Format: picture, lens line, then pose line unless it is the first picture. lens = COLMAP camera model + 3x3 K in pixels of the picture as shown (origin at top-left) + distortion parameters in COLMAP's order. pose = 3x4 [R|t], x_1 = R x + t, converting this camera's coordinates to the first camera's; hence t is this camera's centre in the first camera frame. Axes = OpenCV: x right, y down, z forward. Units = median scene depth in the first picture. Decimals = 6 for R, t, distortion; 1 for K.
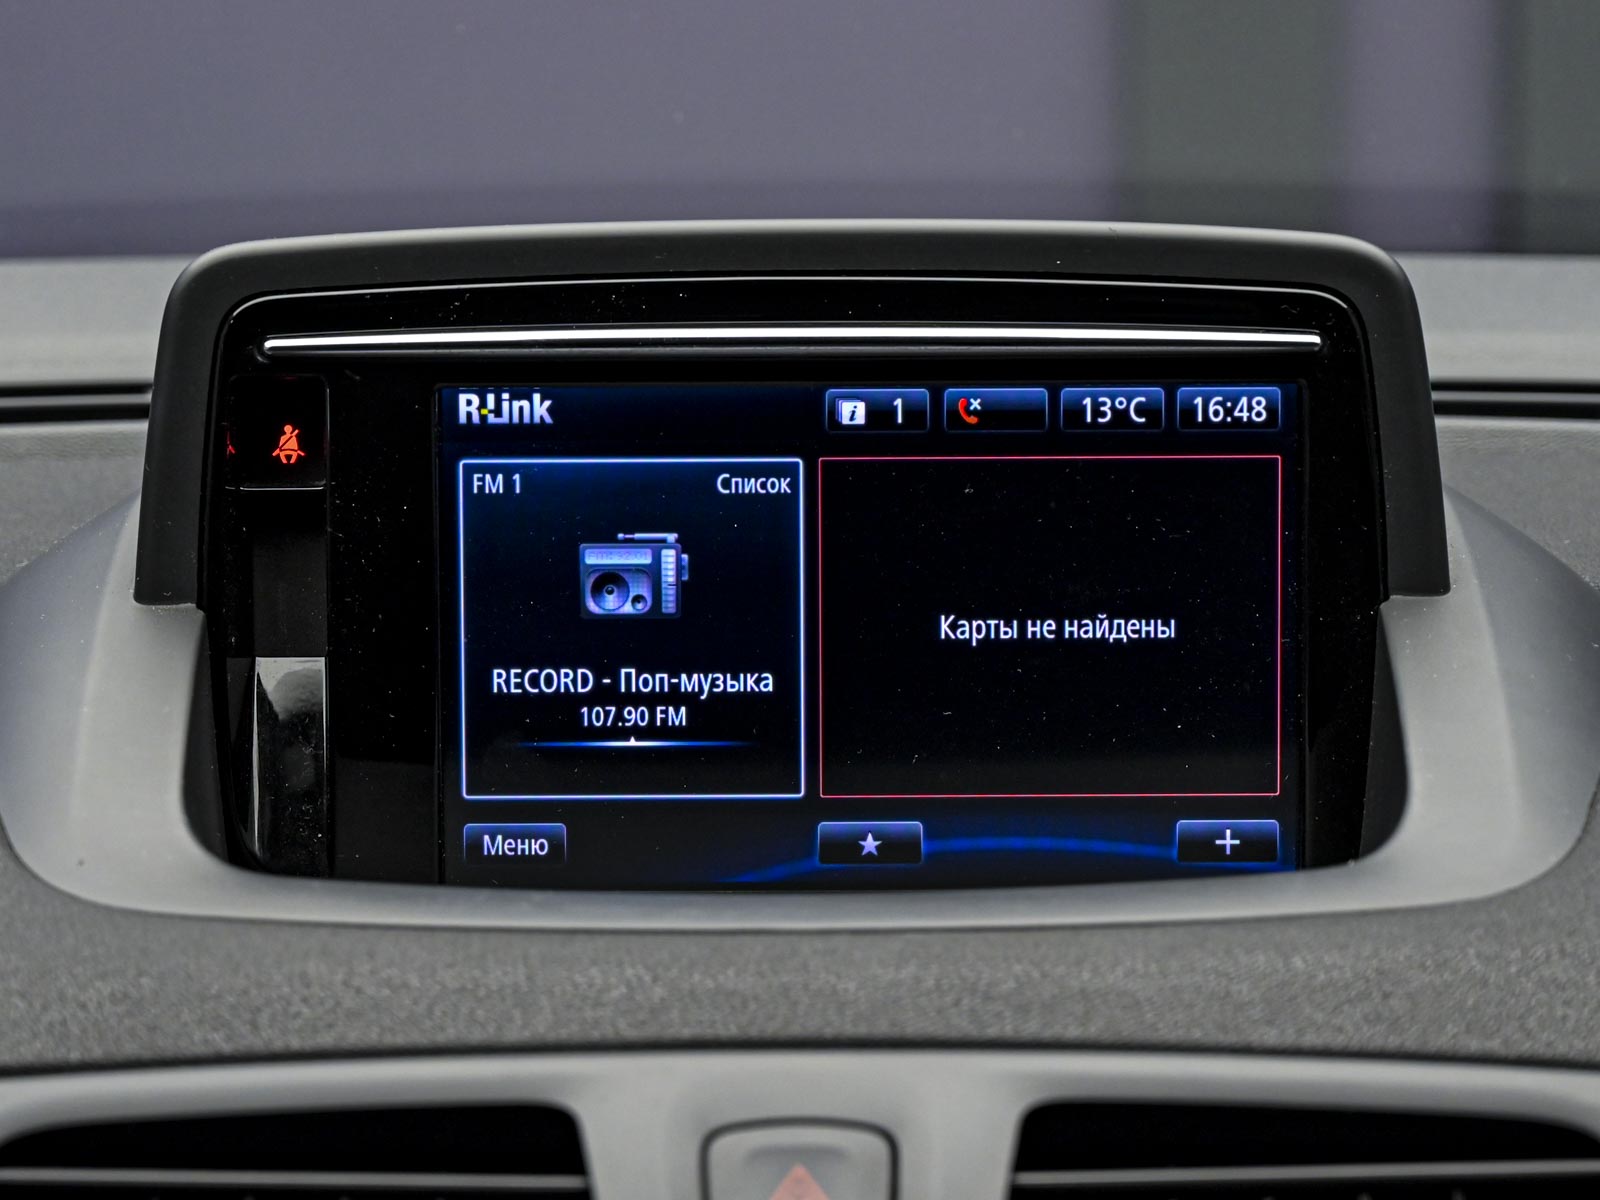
lens RADIAL K [[4781.8, 0, 798.1], [0, 4781.8, 601.6], [0, 0, 1]] dist [0.062246, 0.000000]
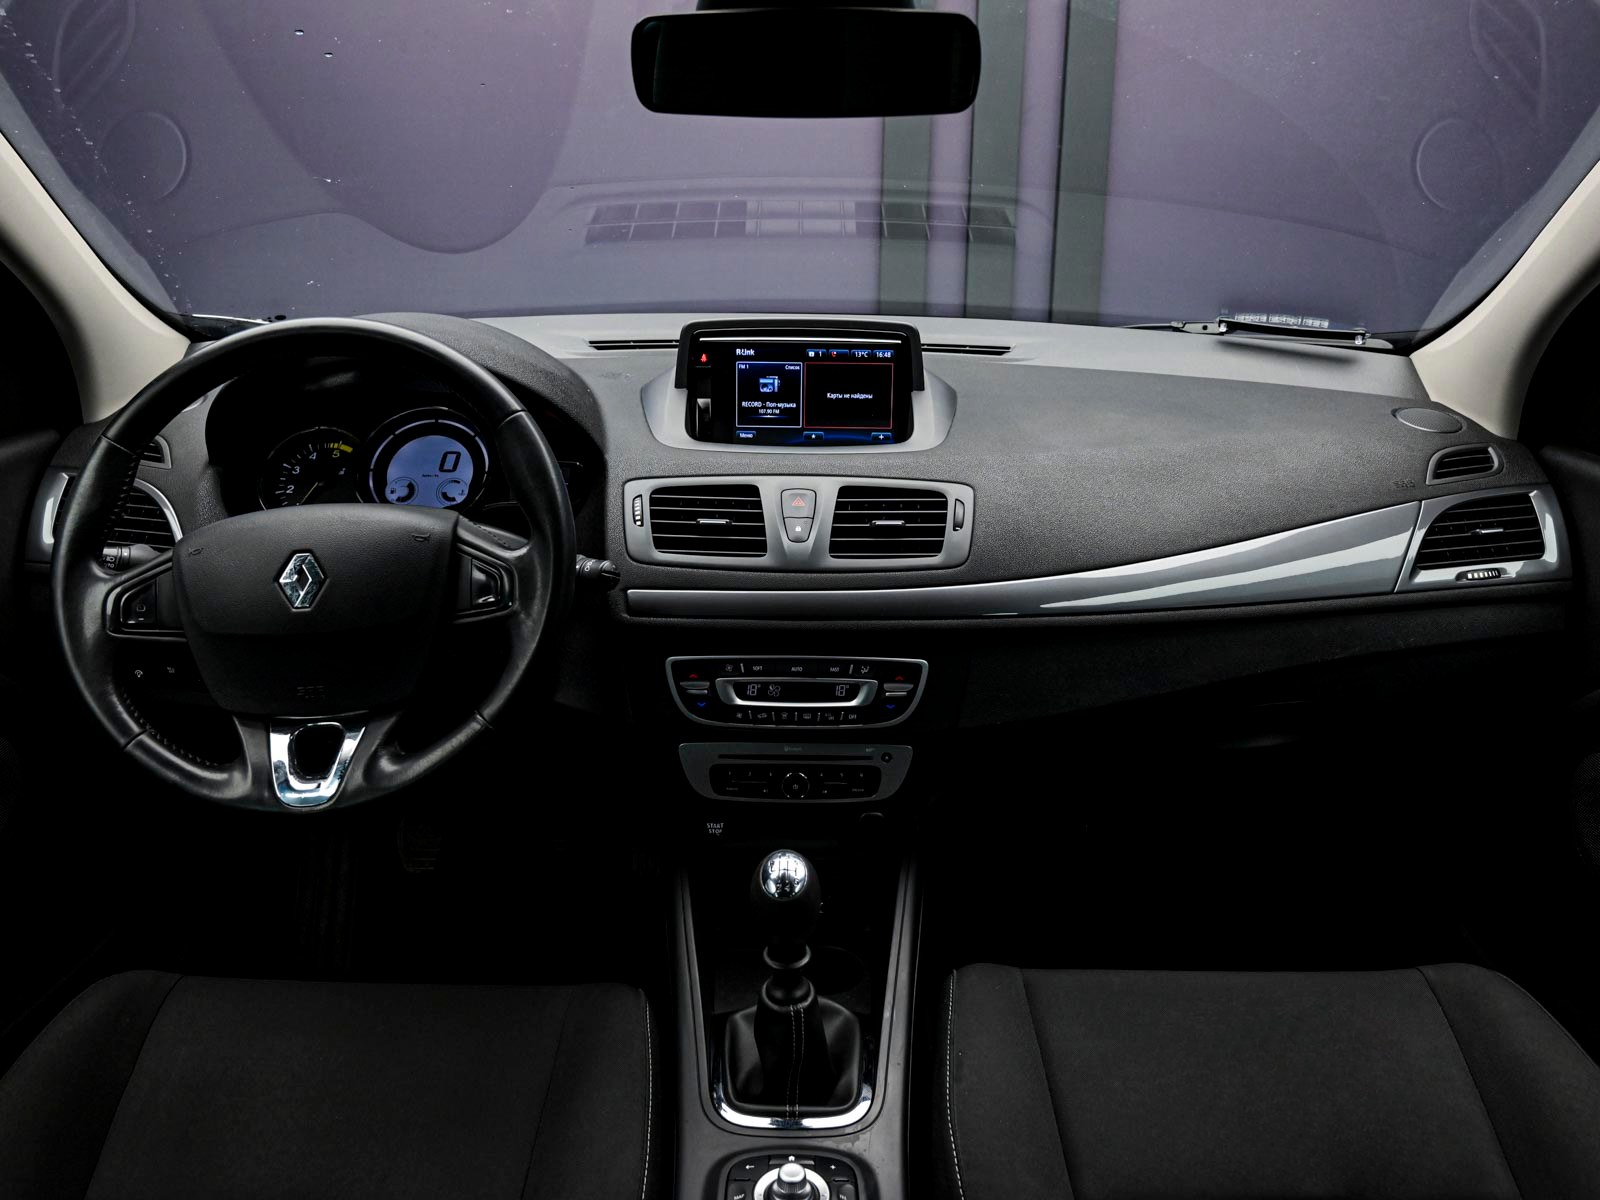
lens RADIAL K [[1117.1, 0, 799.6], [0, 1117.1, 597.5], [0, 0, 1]] dist [0.006510, 0.000343]
pose [[0.999825, 0.018634, -0.001581, 0.005078], [-0.017919, 0.978802, 0.204025, -0.027515], [0.005350, -0.203961, 0.978964, -0.250110]]
